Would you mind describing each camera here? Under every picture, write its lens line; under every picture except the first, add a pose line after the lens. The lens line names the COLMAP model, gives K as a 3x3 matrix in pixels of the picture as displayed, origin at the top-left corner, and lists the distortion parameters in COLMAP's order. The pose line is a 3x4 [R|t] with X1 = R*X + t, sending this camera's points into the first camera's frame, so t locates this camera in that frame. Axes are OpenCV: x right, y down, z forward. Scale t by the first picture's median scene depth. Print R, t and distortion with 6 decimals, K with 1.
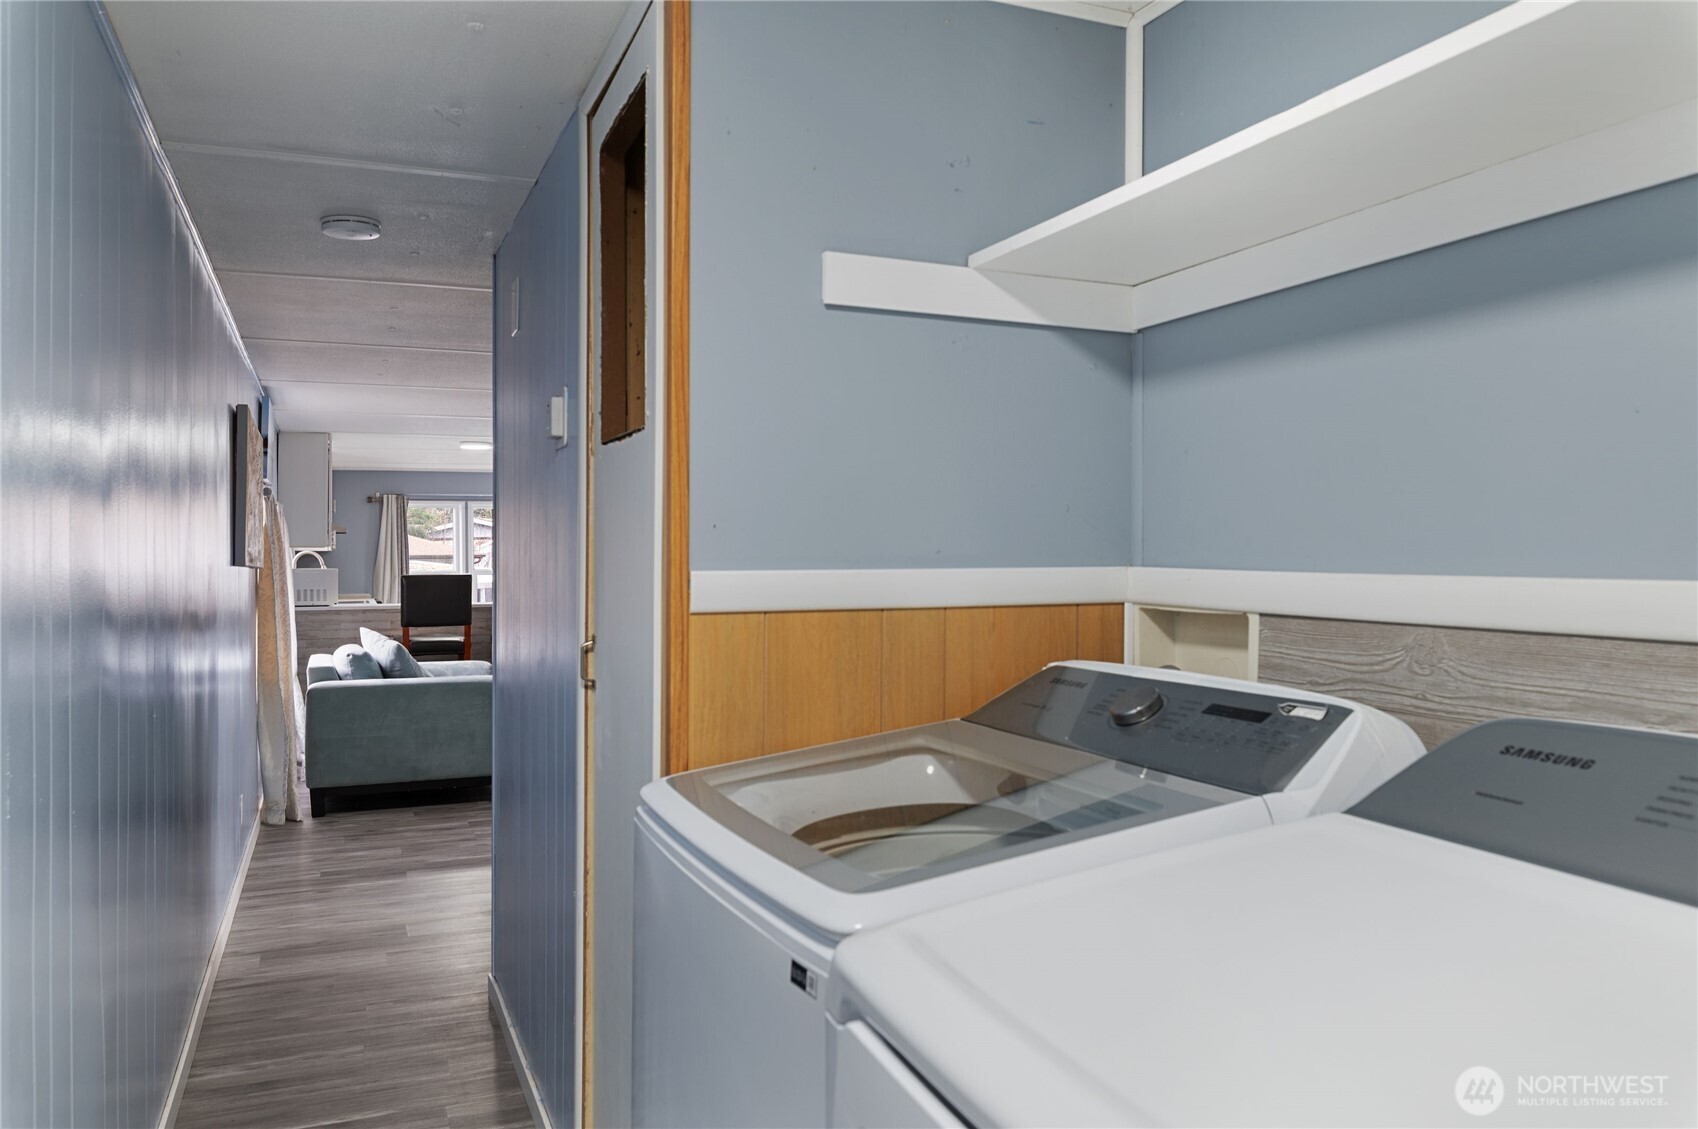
lens RADIAL K [[1258.8, 0, 850.4], [0, 1258.8, 557.4], [0, 0, 1]] dist [0.005518, 0.000674]
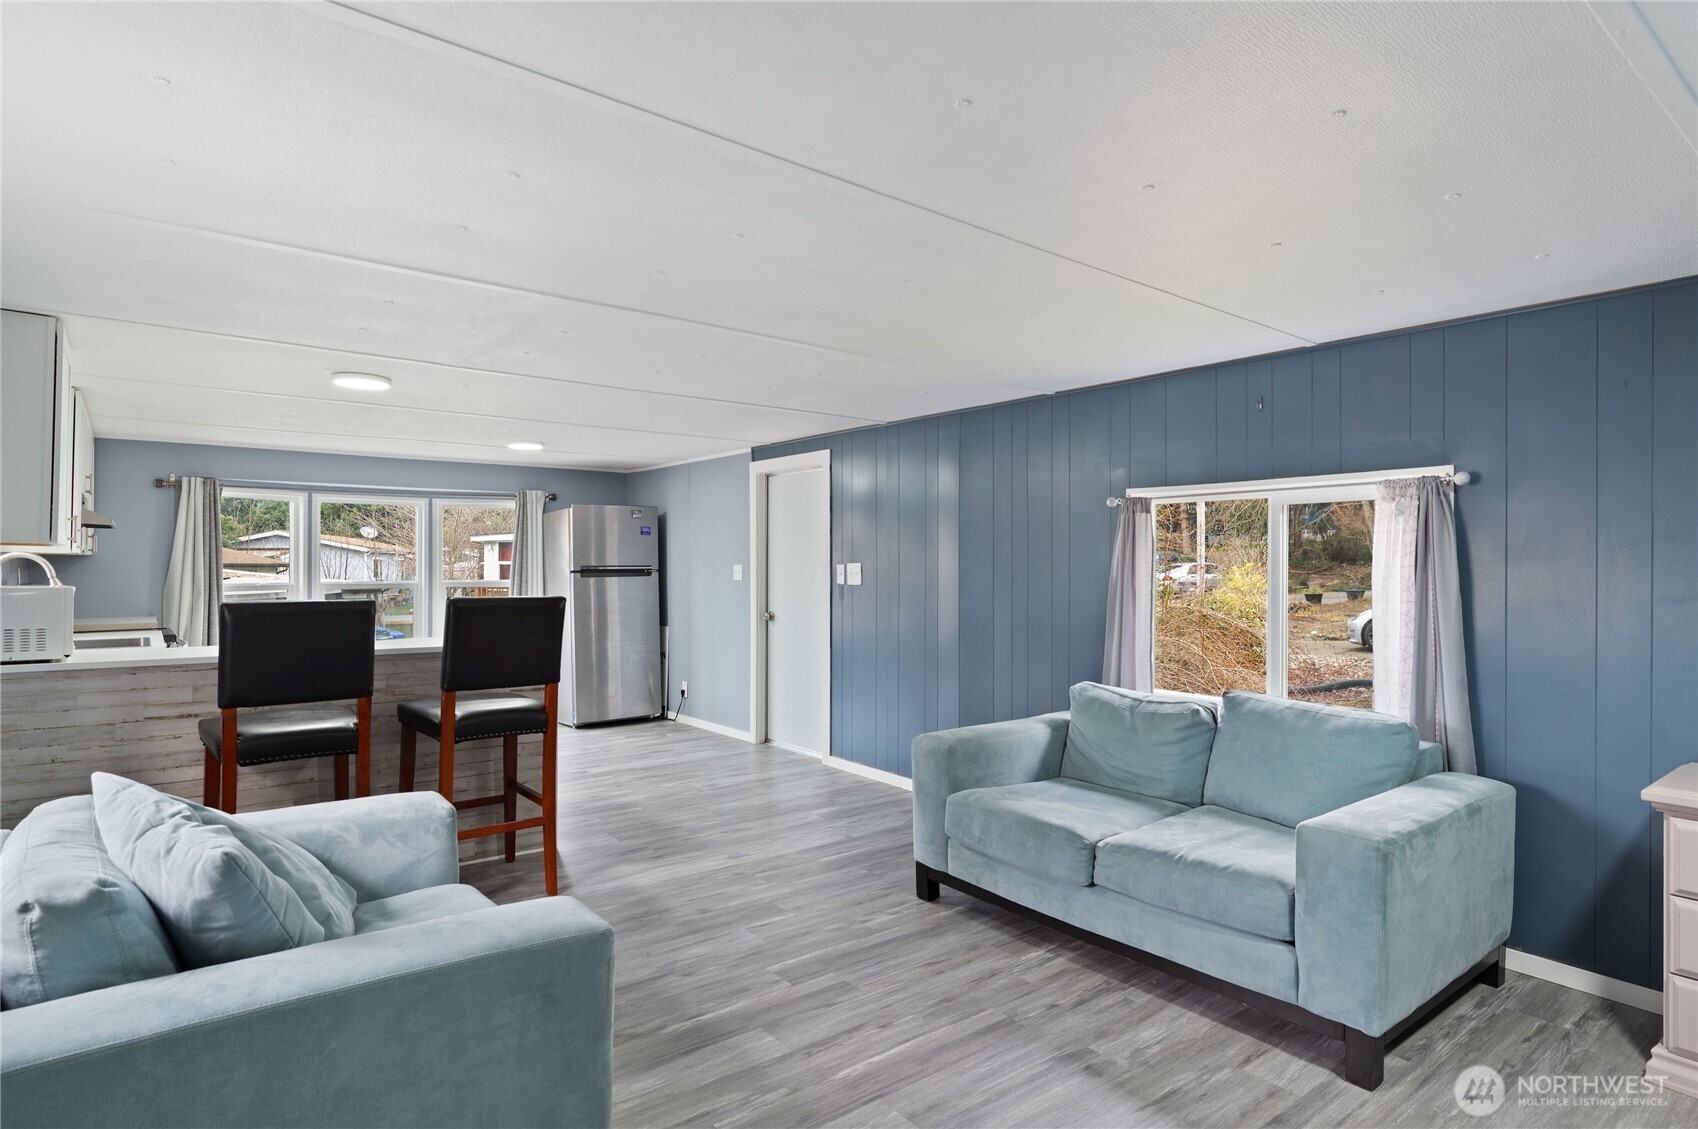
lens RADIAL K [[907.8, 0, 852.9], [0, 907.8, 563.6], [0, 0, 1]] dist [0.003160, 0.000601]
pose [[0.960981, 0.010273, 0.276424, -0.196710], [-0.008306, 0.999931, -0.008286, -0.000284], [-0.276490, 0.005667, 0.961000, 0.533692]]
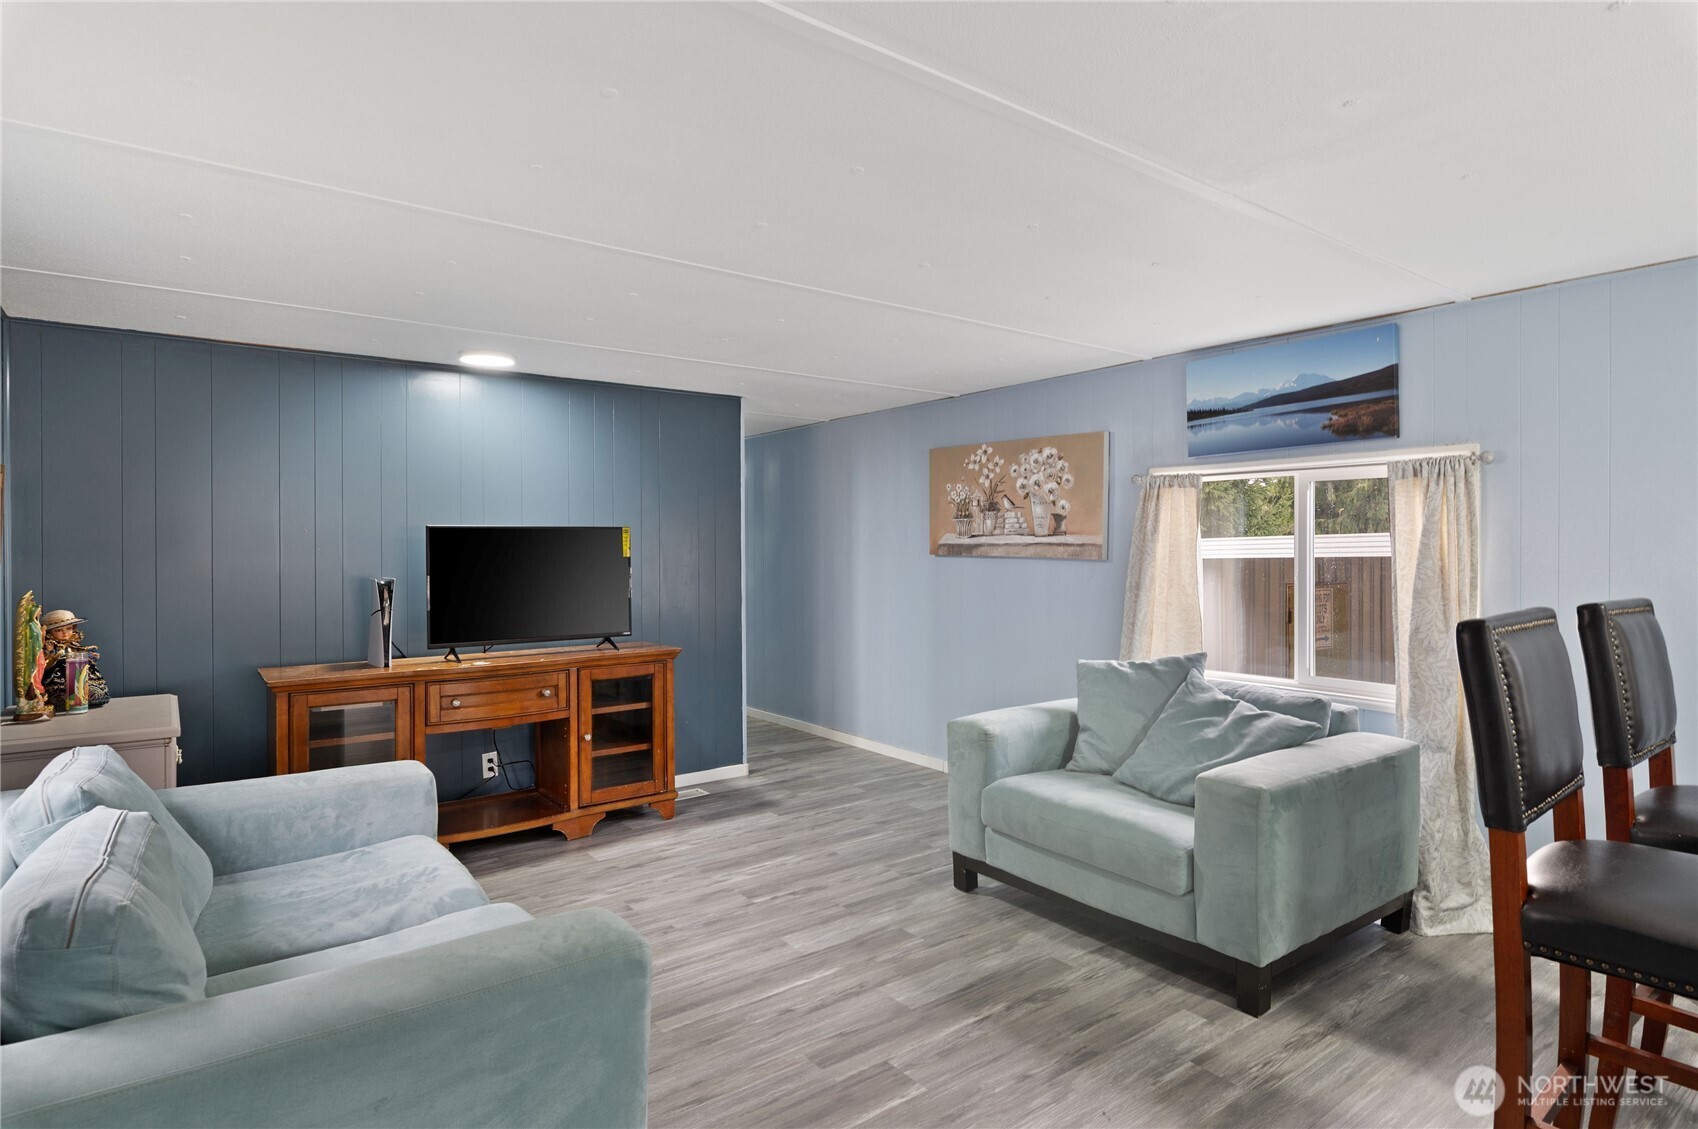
lens RADIAL K [[906.9, 0, 846.8], [0, 906.9, 553.7], [0, 0, 1]] dist [0.004300, -0.001670]
pose [[-0.968036, 0.005530, -0.250750, -0.057722], [0.003317, 0.999952, 0.009250, -0.002622], [0.250789, 0.008122, -0.968008, 1.071684]]
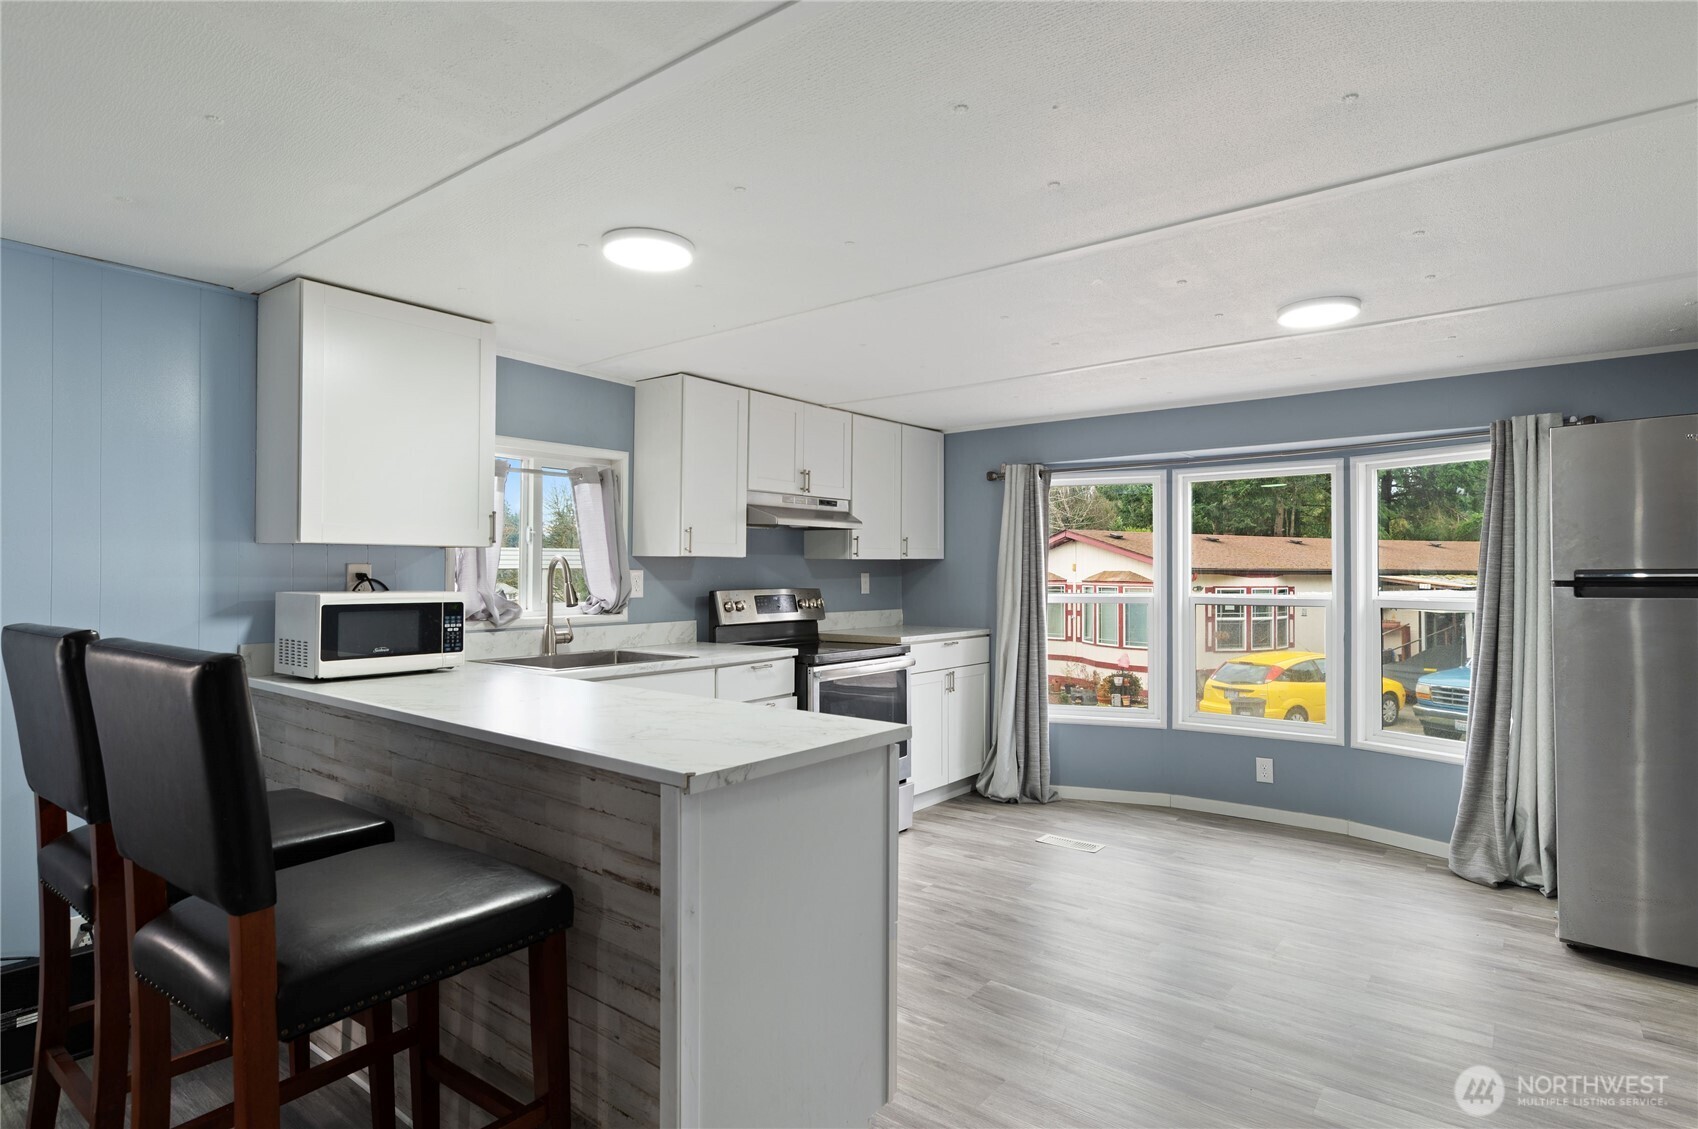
lens RADIAL K [[907.8, 0, 850.4], [0, 907.8, 568.4], [0, 0, 1]] dist [0.003160, 0.000601]
pose [[0.503277, 0.003074, -0.864120, -0.051871], [-0.007064, 0.999975, -0.000557, -0.001220], [0.864096, 0.006385, 0.503286, 0.948394]]
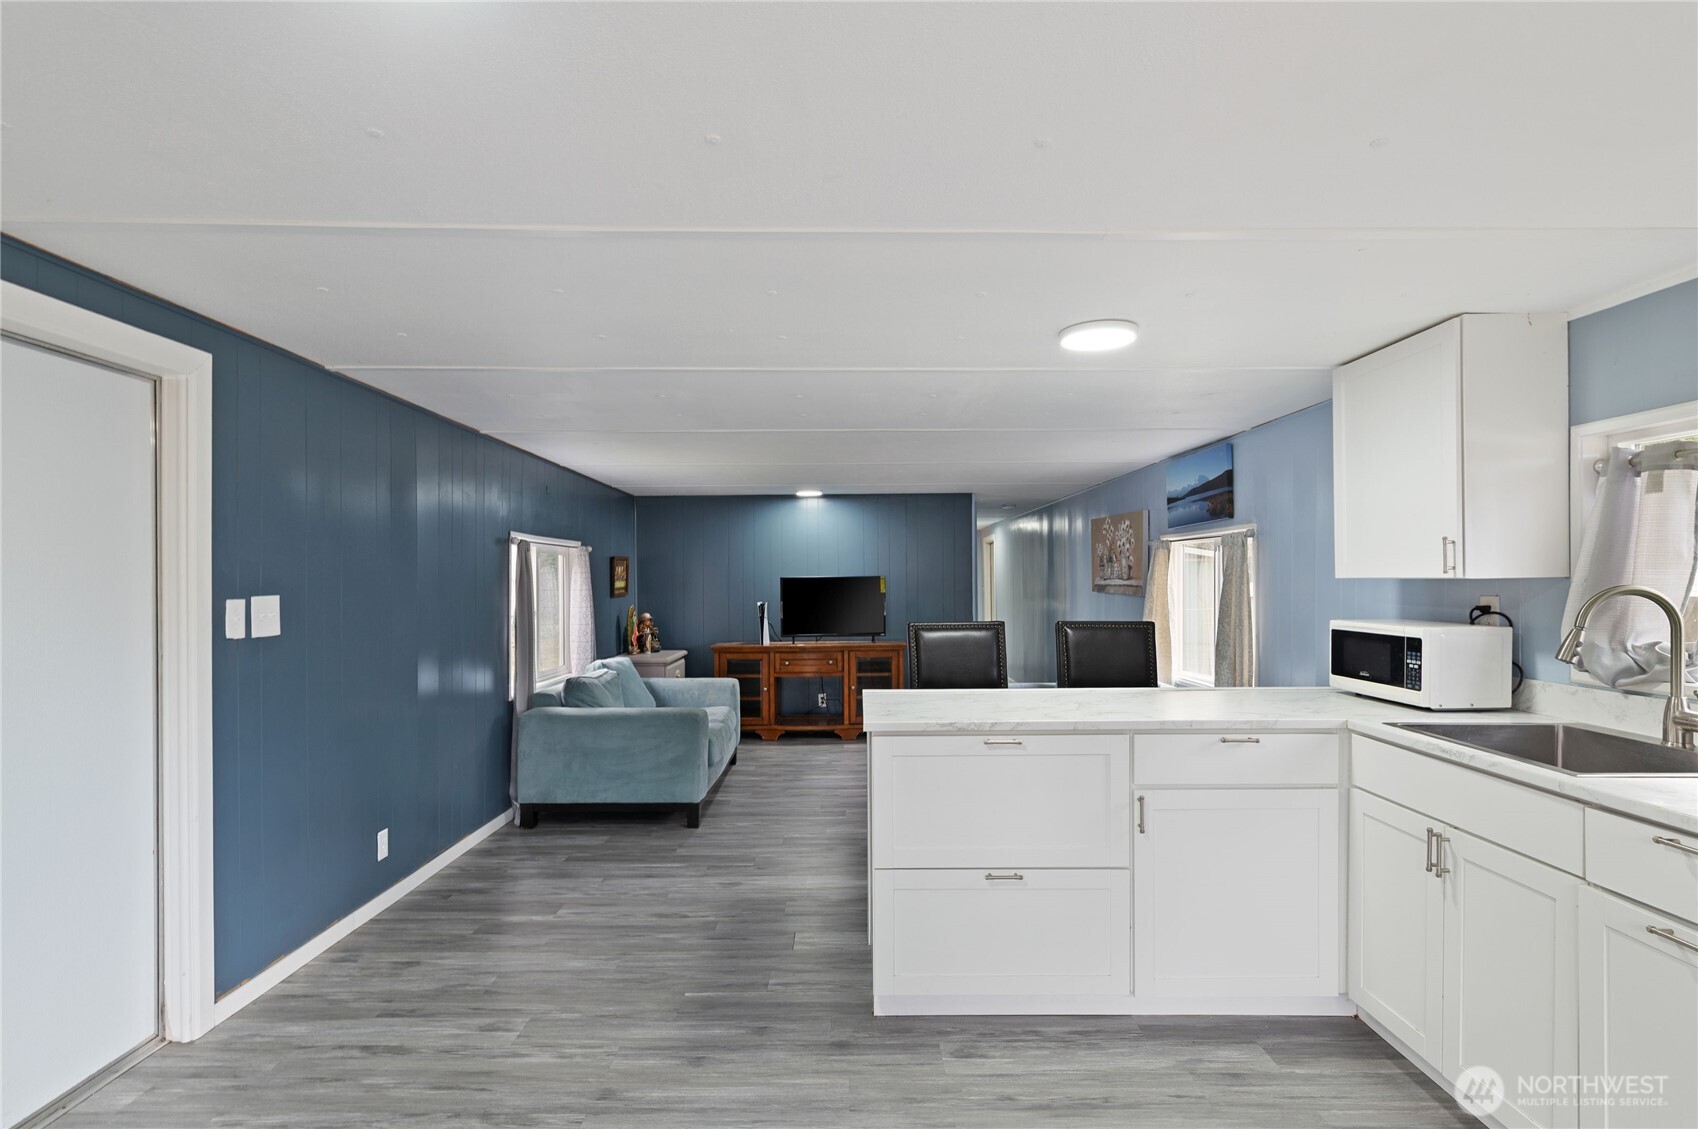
lens RADIAL K [[825.3, 0, 856.7], [0, 825.3, 588.9], [0, 0, 1]] dist [0.000856, -0.000363]
pose [[-0.929378, 0.003523, 0.369113, -0.333540], [0.008438, 0.999896, 0.011701, -0.009788], [-0.369034, 0.013989, -0.929311, 1.322375]]
